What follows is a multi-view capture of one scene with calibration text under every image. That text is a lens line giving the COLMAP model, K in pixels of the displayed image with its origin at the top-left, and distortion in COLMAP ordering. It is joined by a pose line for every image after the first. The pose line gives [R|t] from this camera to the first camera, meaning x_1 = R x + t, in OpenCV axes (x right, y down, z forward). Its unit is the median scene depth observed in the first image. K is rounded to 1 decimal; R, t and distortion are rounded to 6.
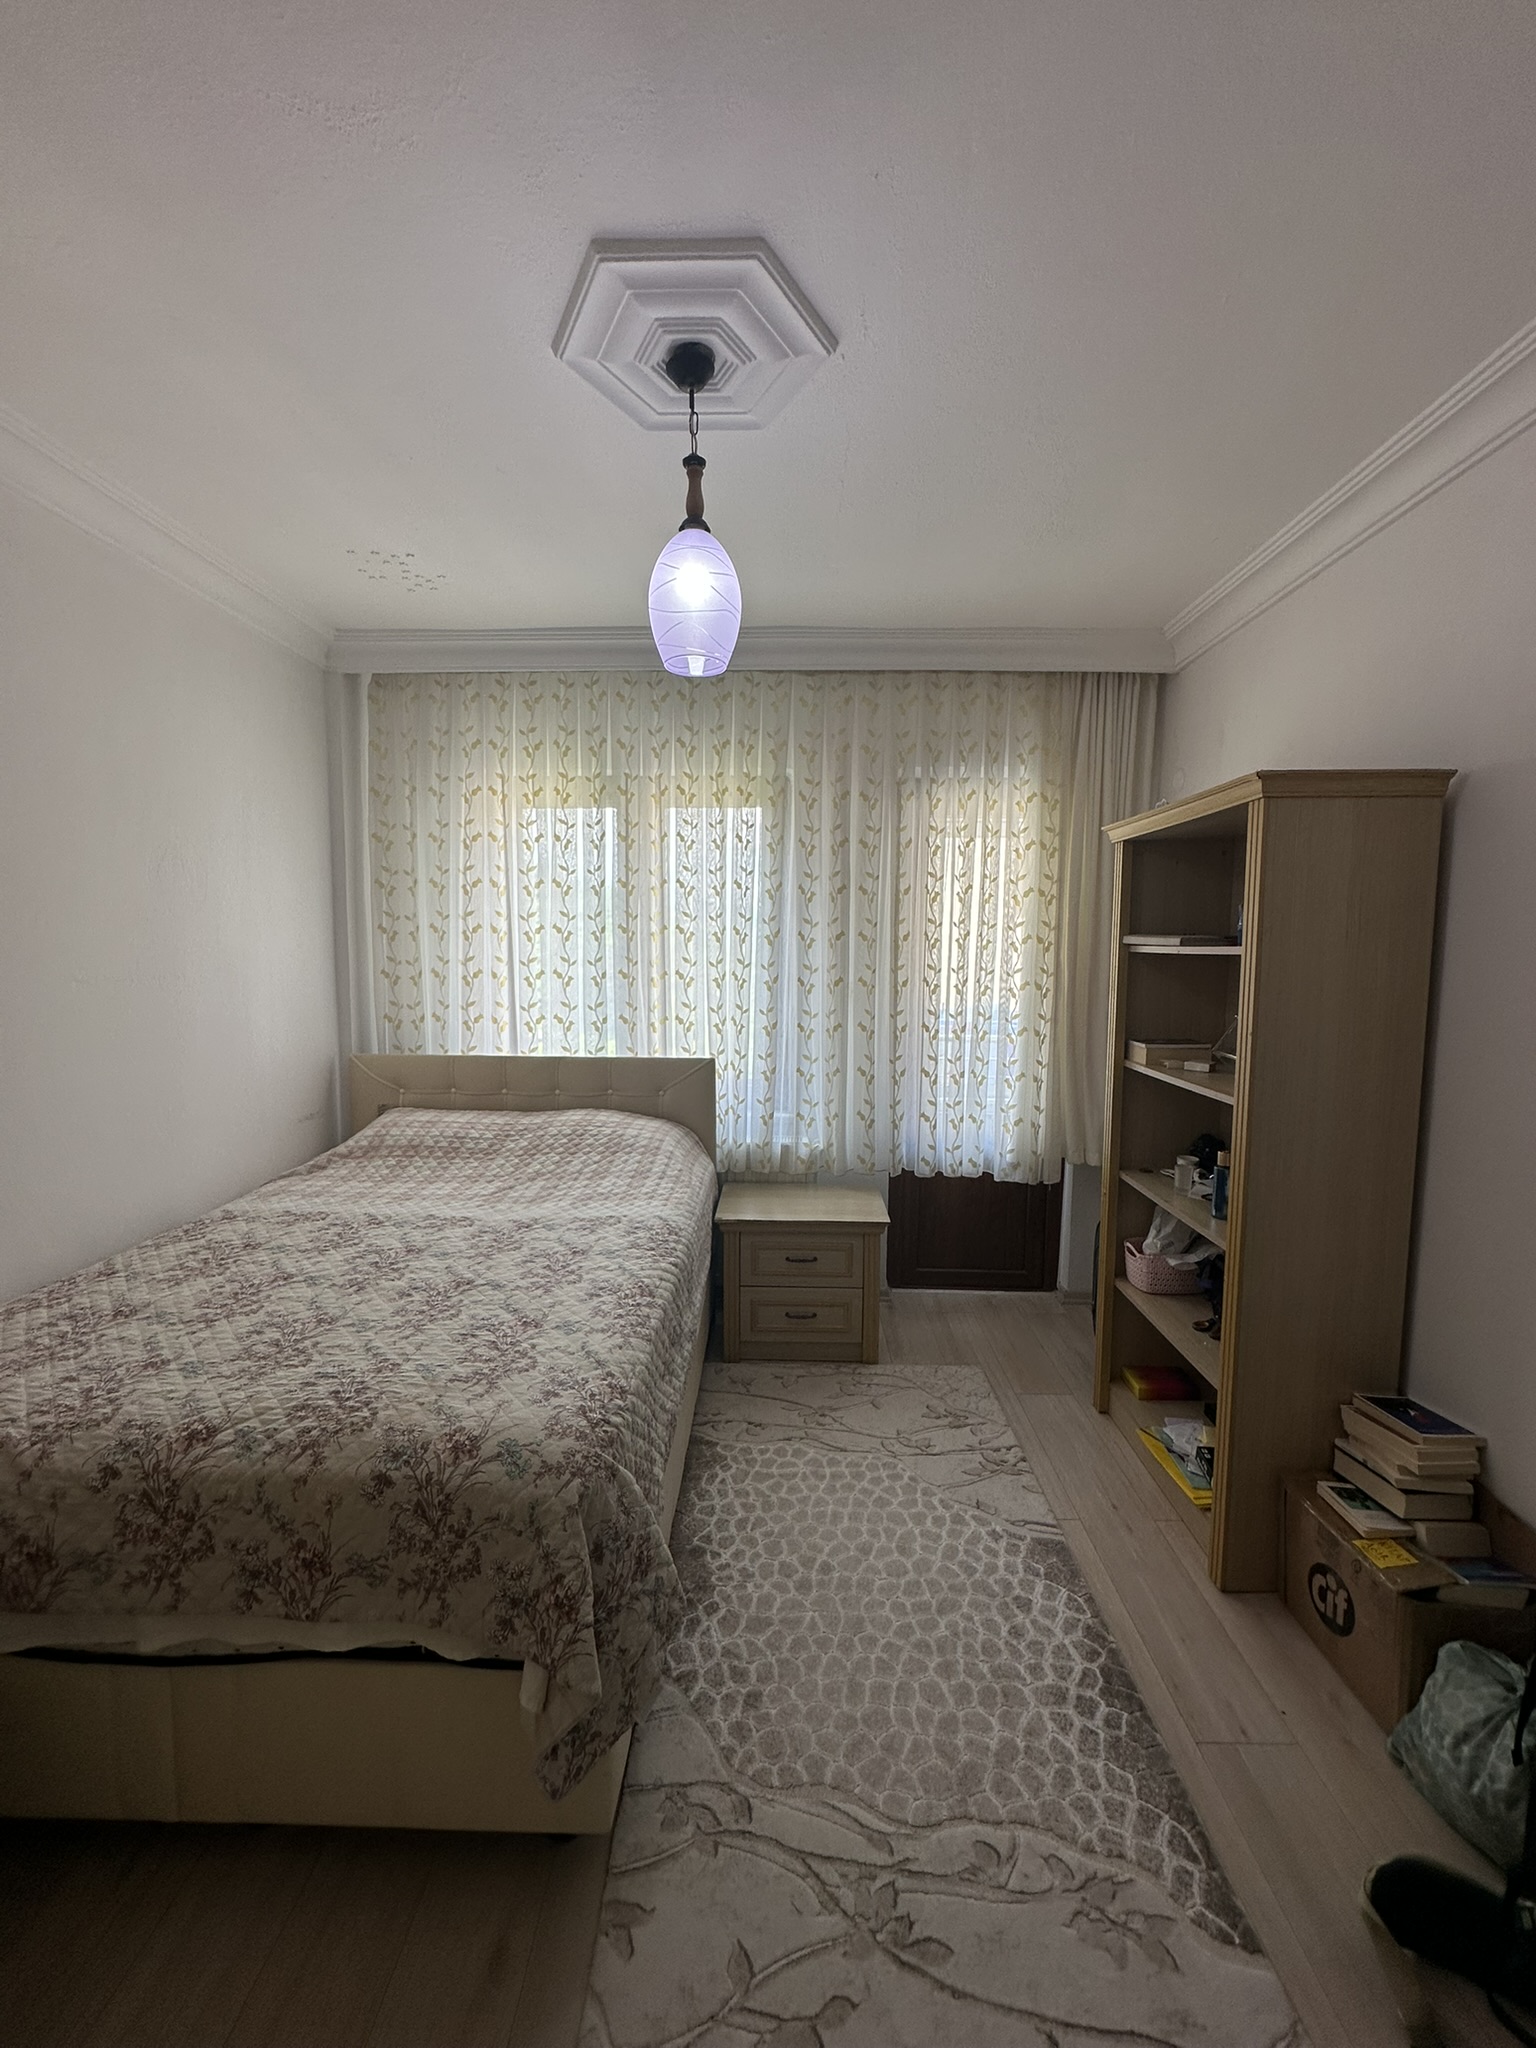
lens RADIAL K [[822.0, 0, 770.2], [0, 822.0, 1028.0], [0, 0, 1]] dist [-0.003727, 0.000970]
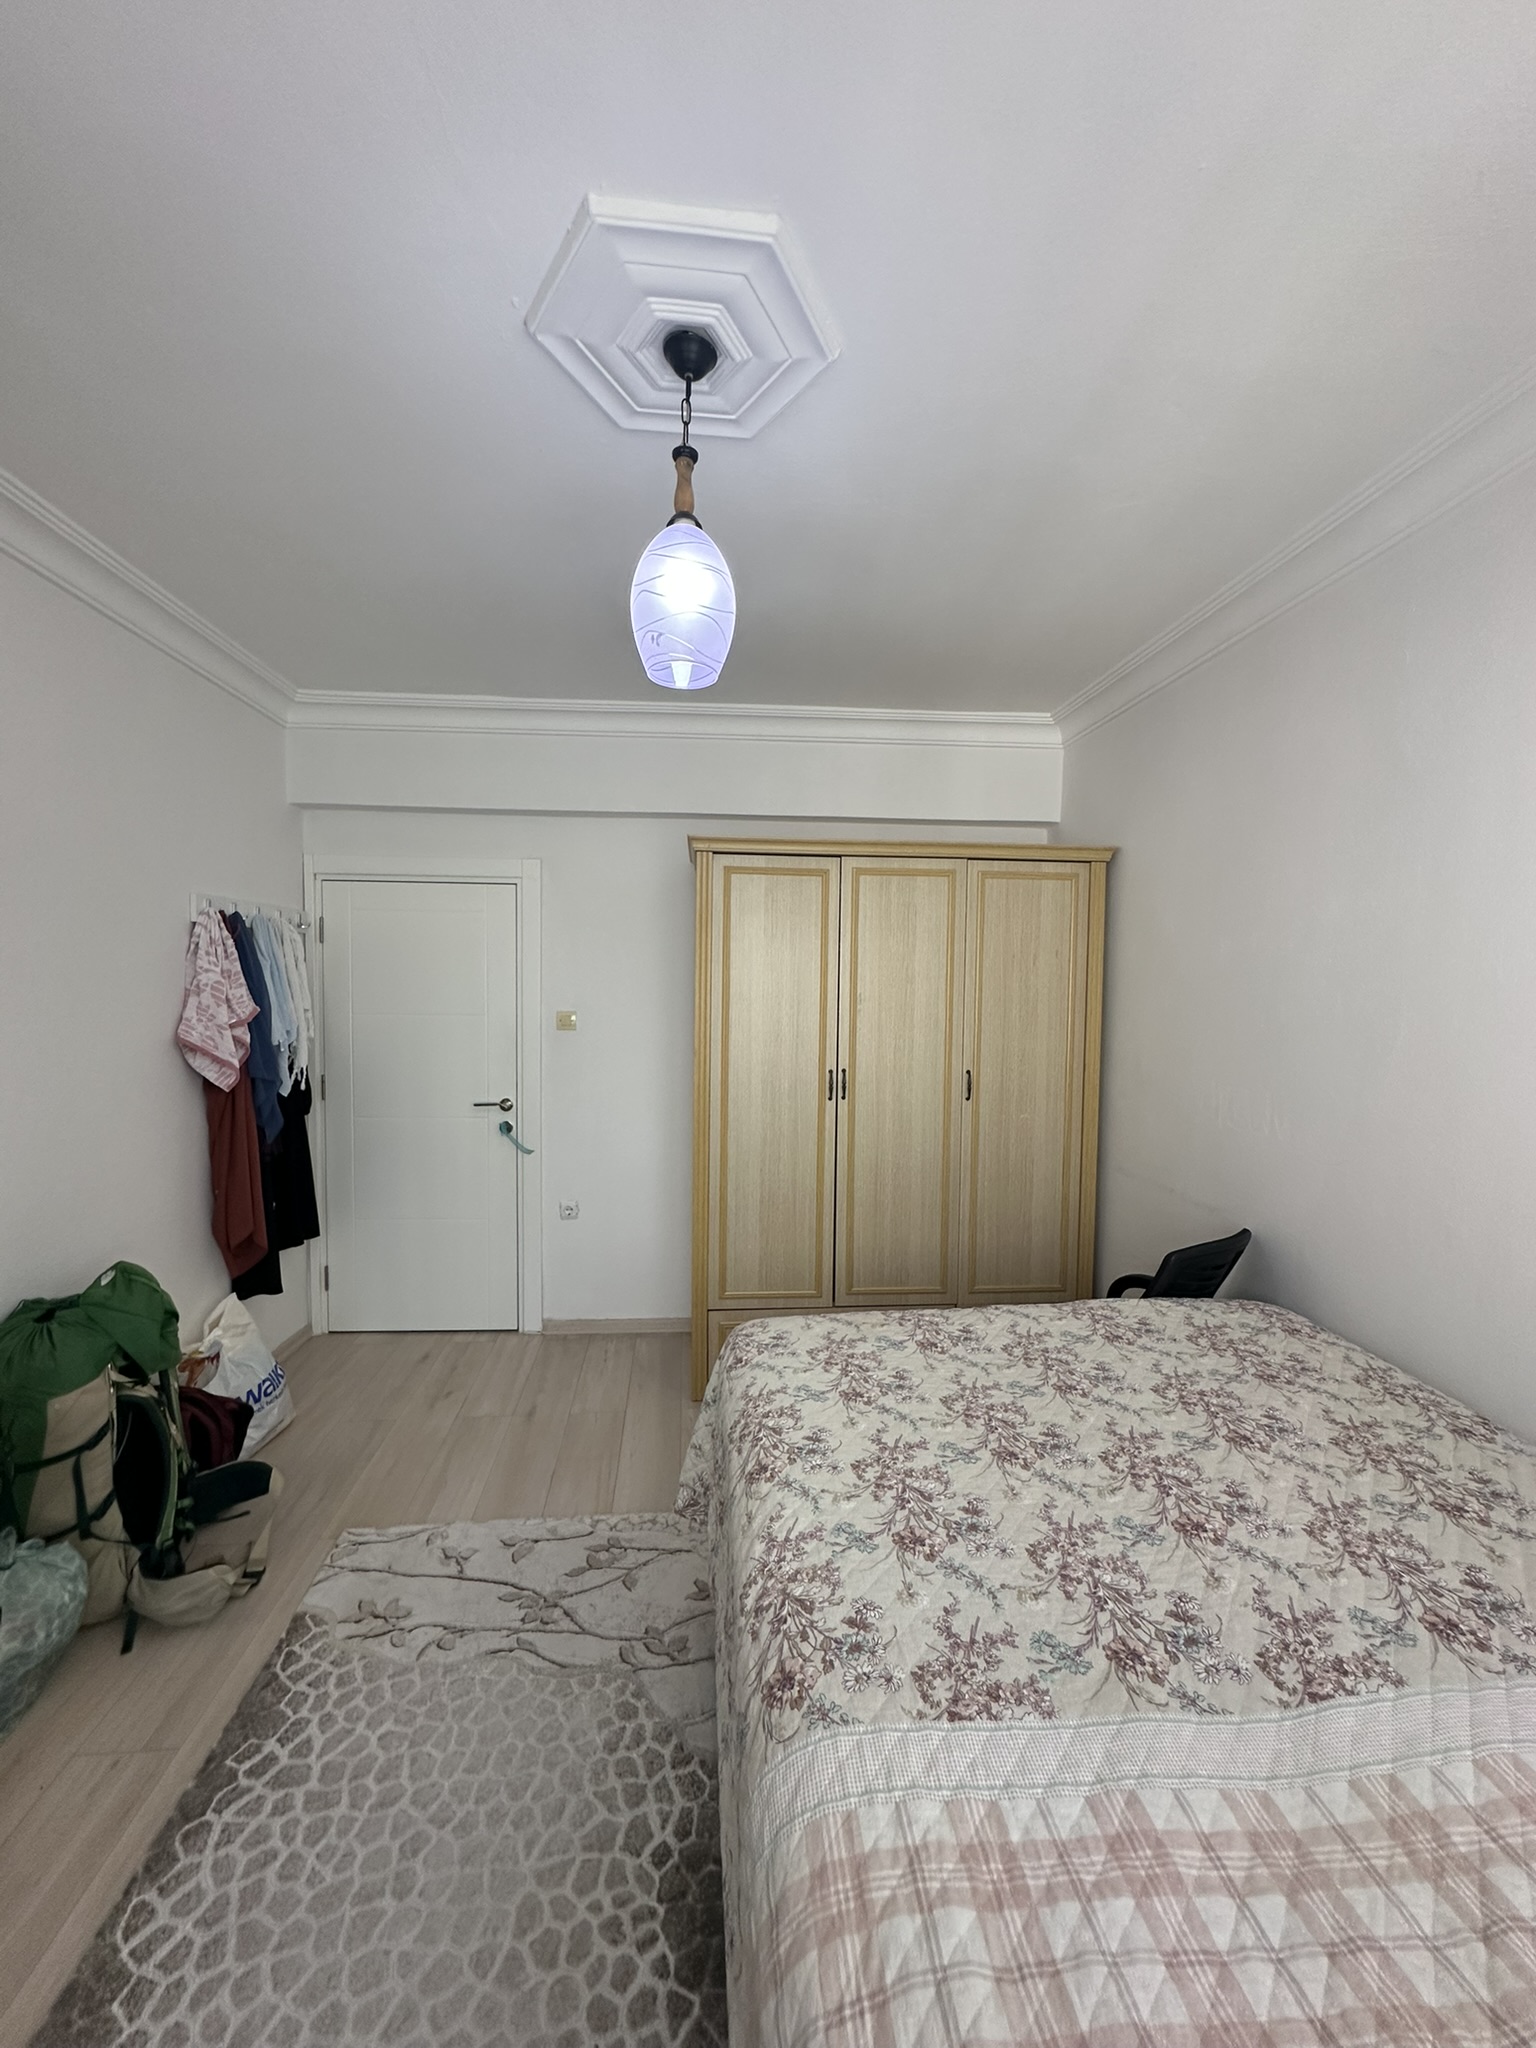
lens RADIAL K [[822.0, 0, 780.3], [0, 822.0, 1034.8], [0, 0, 1]] dist [-0.003727, 0.000970]
pose [[-0.991957, -0.010841, -0.126109, -0.078394], [-0.031296, 0.986397, 0.161372, -0.176539], [0.122645, 0.164021, -0.978803, 1.669989]]
